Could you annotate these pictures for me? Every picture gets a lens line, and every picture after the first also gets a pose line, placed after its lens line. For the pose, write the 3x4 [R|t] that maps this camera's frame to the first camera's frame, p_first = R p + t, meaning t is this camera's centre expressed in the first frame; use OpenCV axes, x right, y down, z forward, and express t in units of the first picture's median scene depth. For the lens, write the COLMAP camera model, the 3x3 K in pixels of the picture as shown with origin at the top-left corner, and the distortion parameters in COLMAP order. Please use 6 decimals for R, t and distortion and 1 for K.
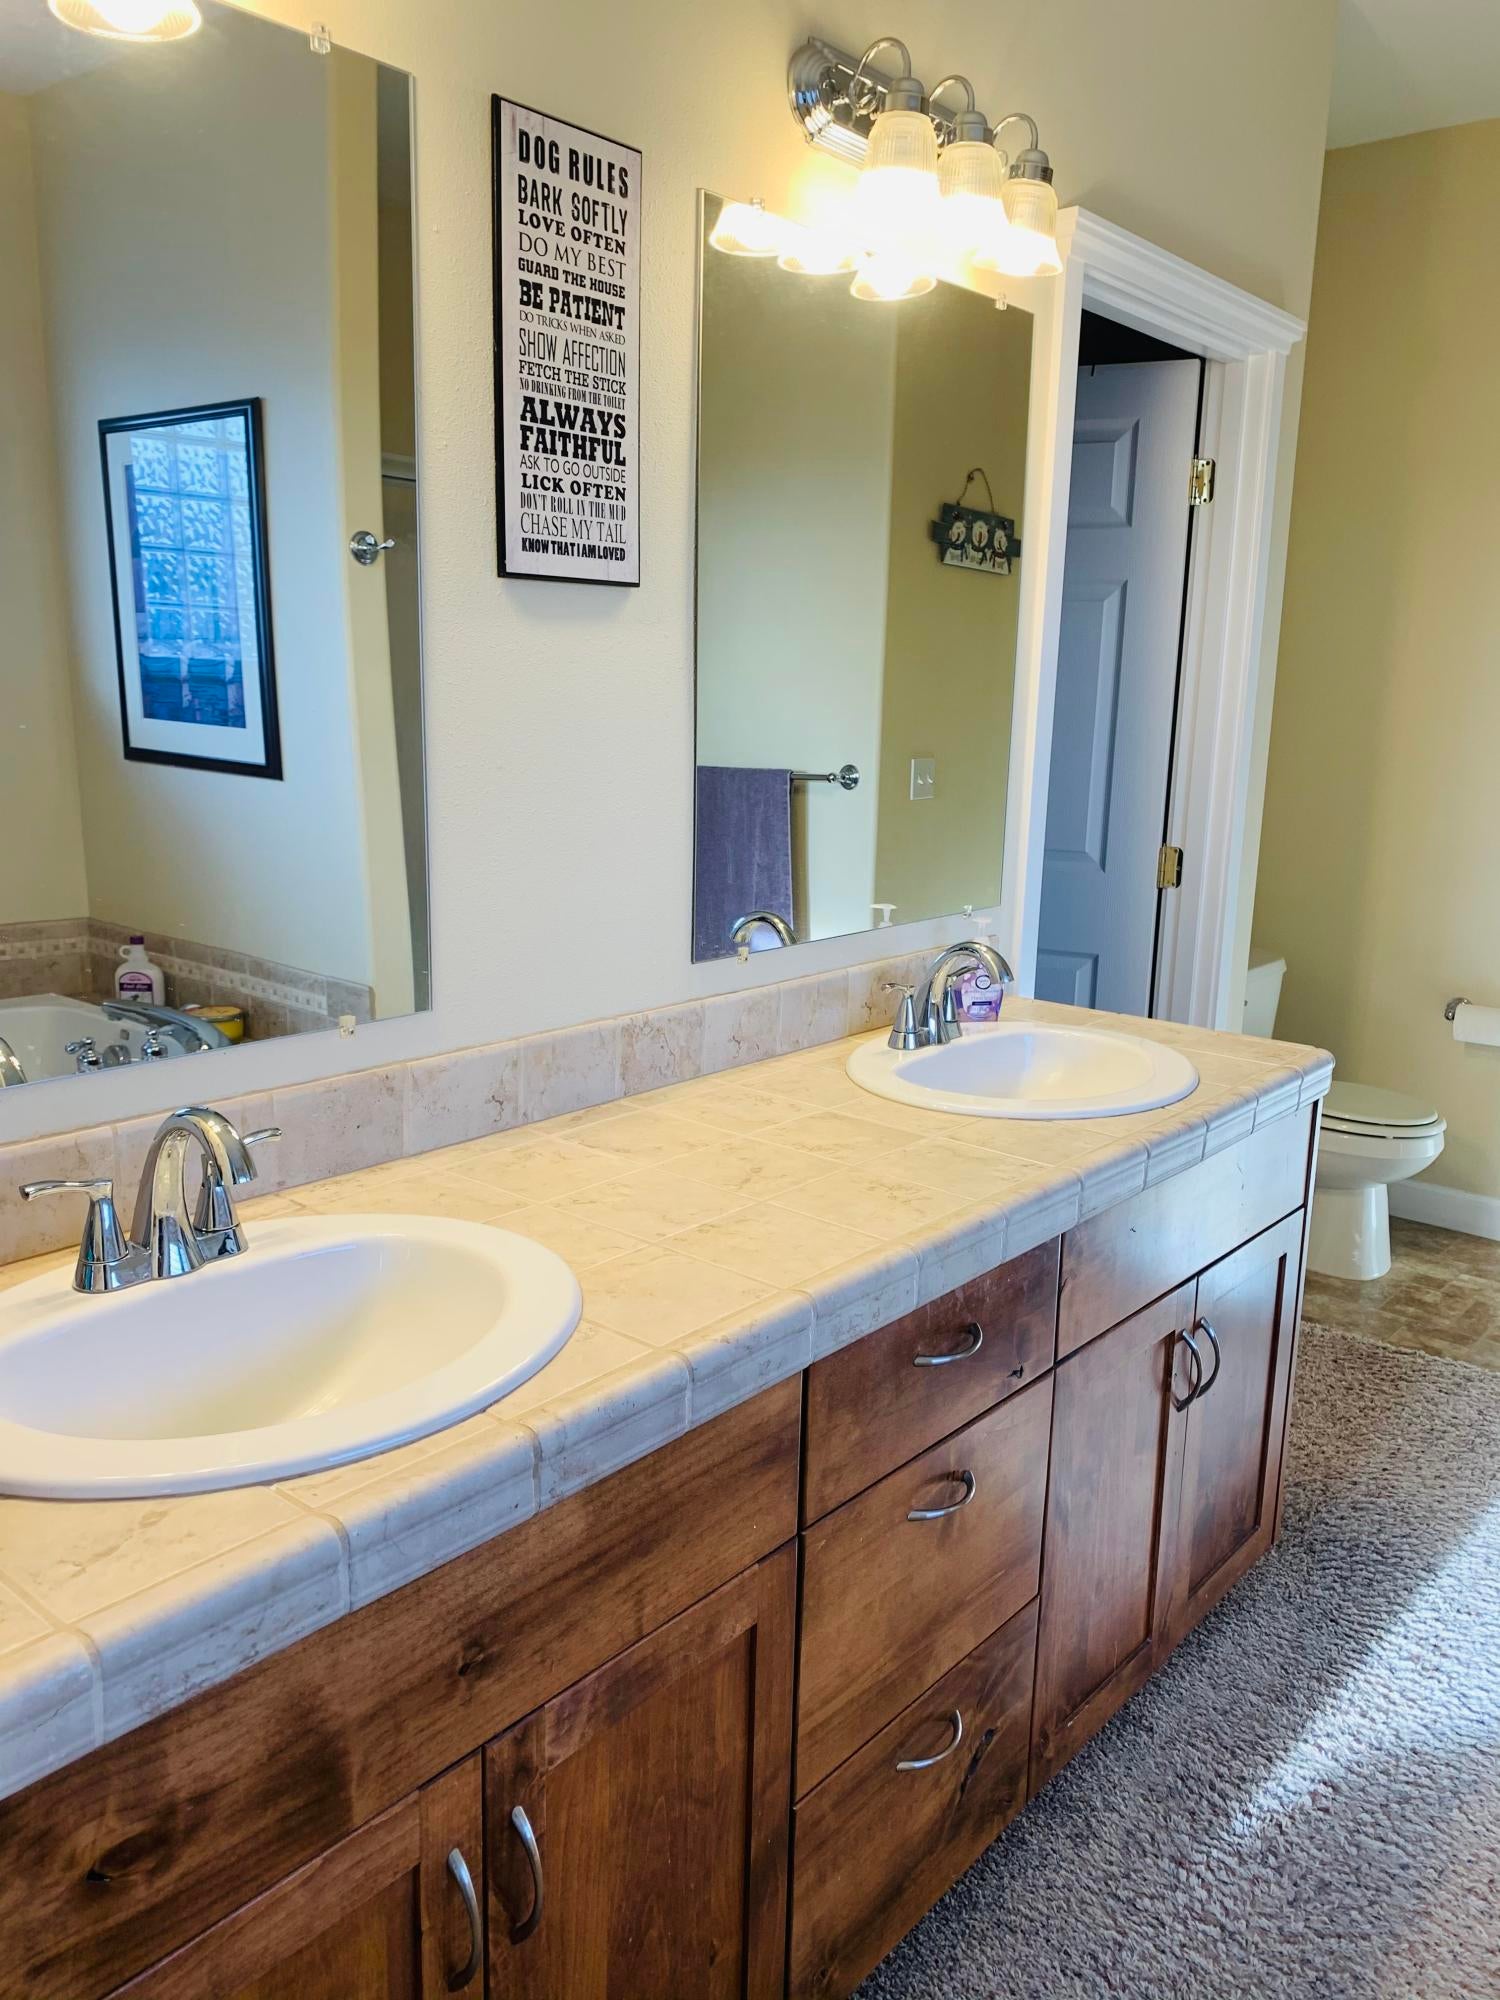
lens RADIAL K [[1534.3, 0, 775.1], [0, 1534.3, 998.2], [0, 0, 1]] dist [0.073674, -0.102000]
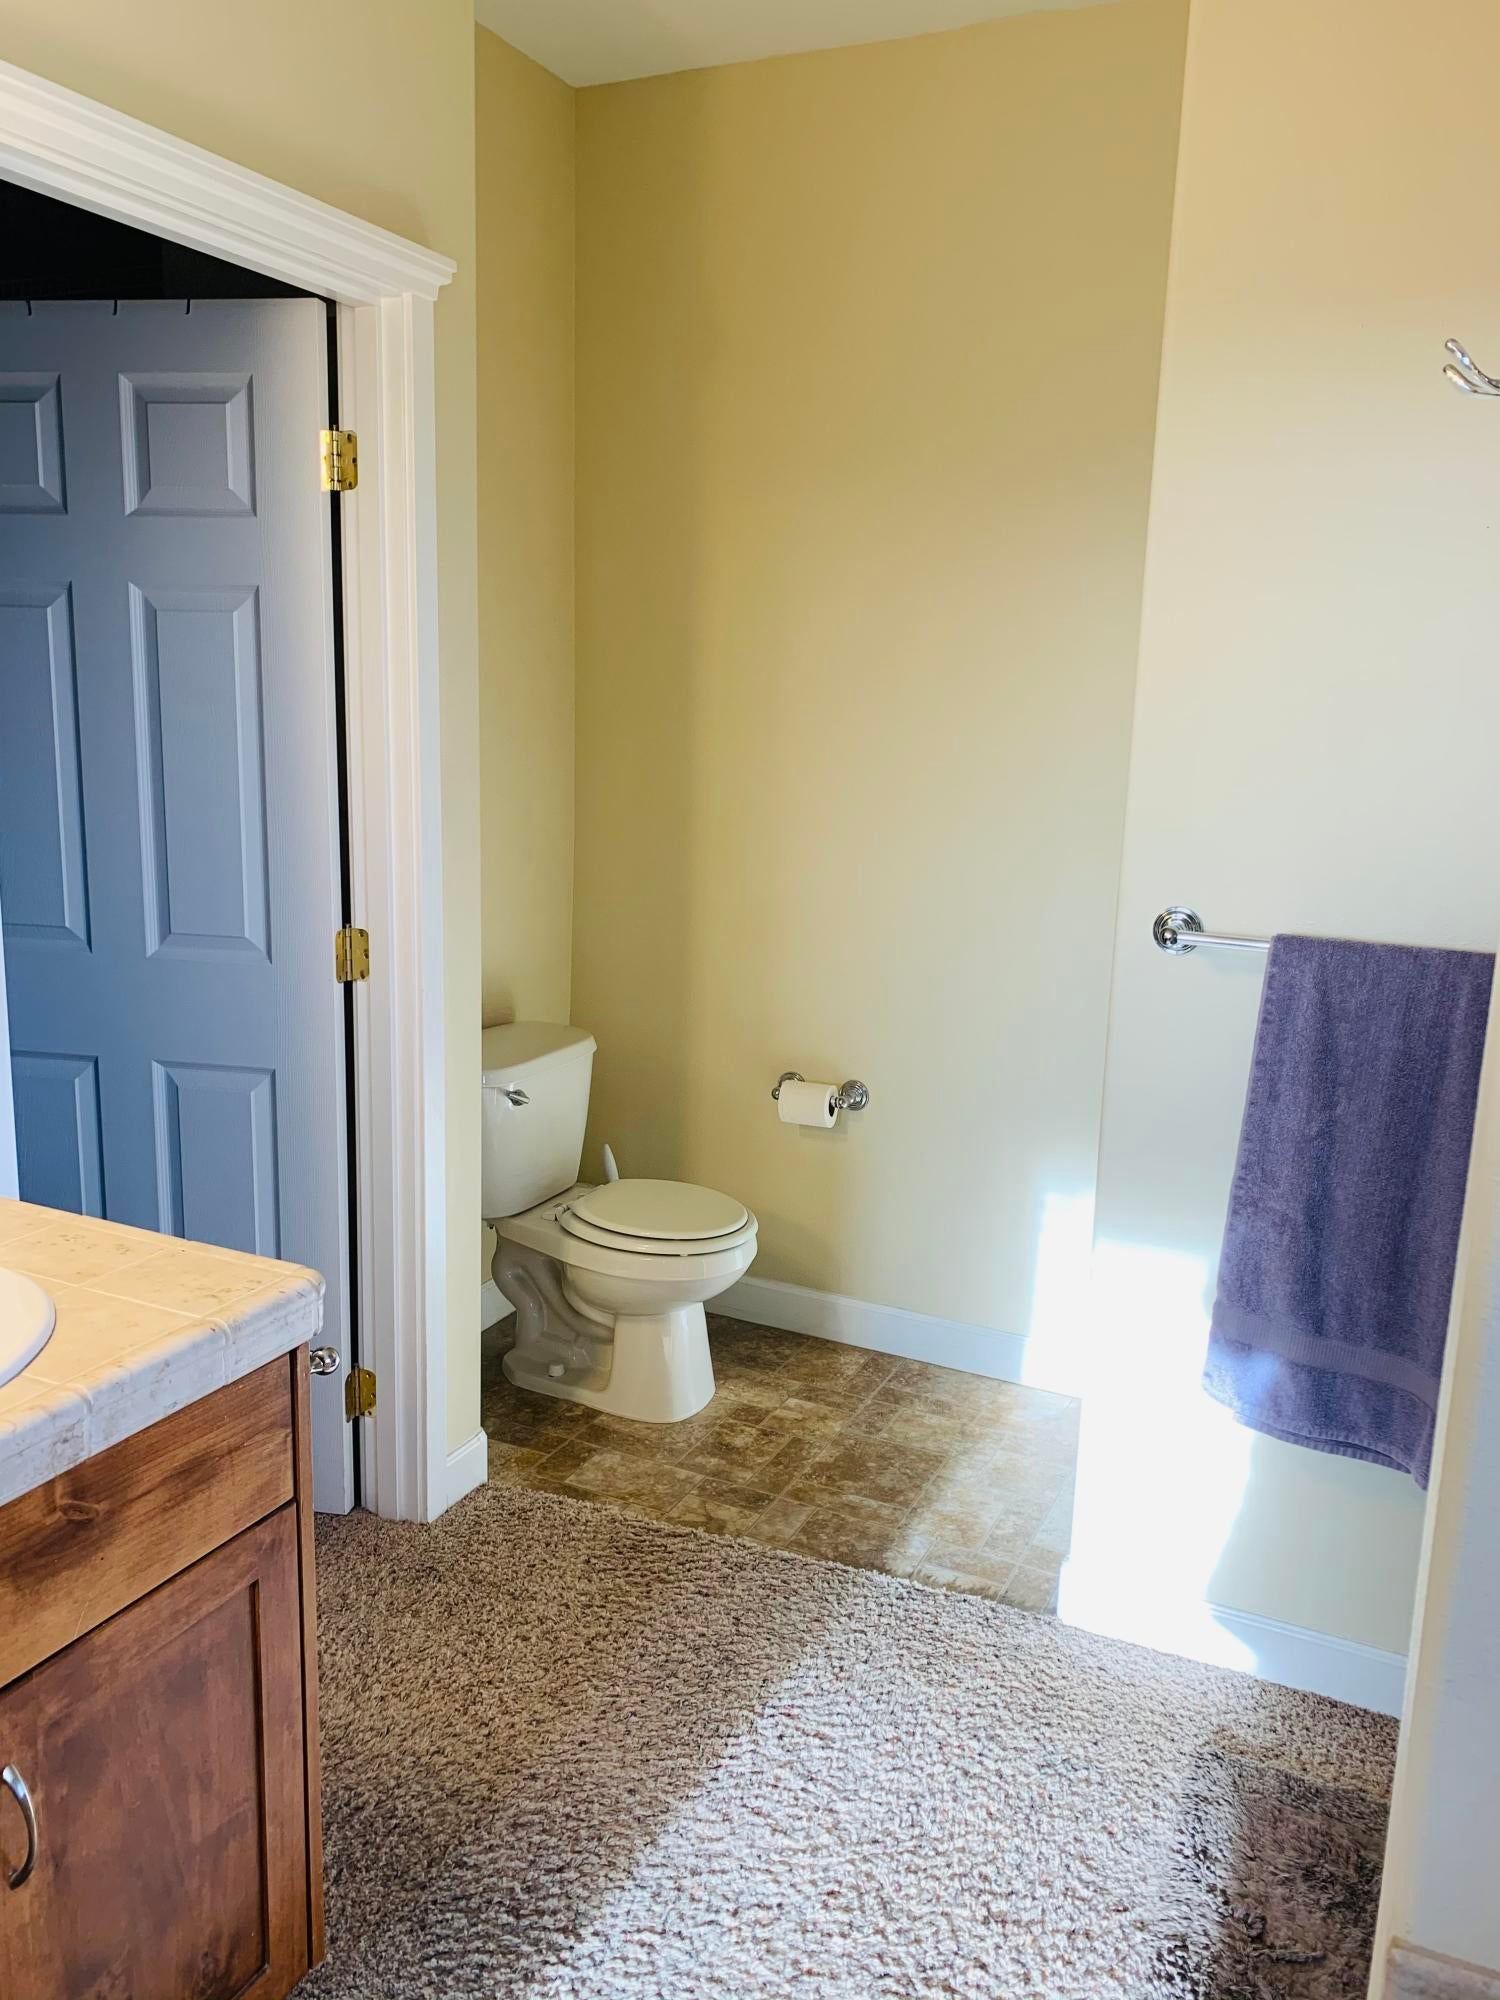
lens RADIAL K [[1534.3, 0, 775.1], [0, 1534.3, 998.2], [0, 0, 1]] dist [0.073674, -0.102000]
pose [[0.970309, -0.052022, 0.236208, 0.262453], [0.050727, 0.998646, 0.011561, -0.058587], [-0.236489, 0.000765, 0.971634, 0.182953]]
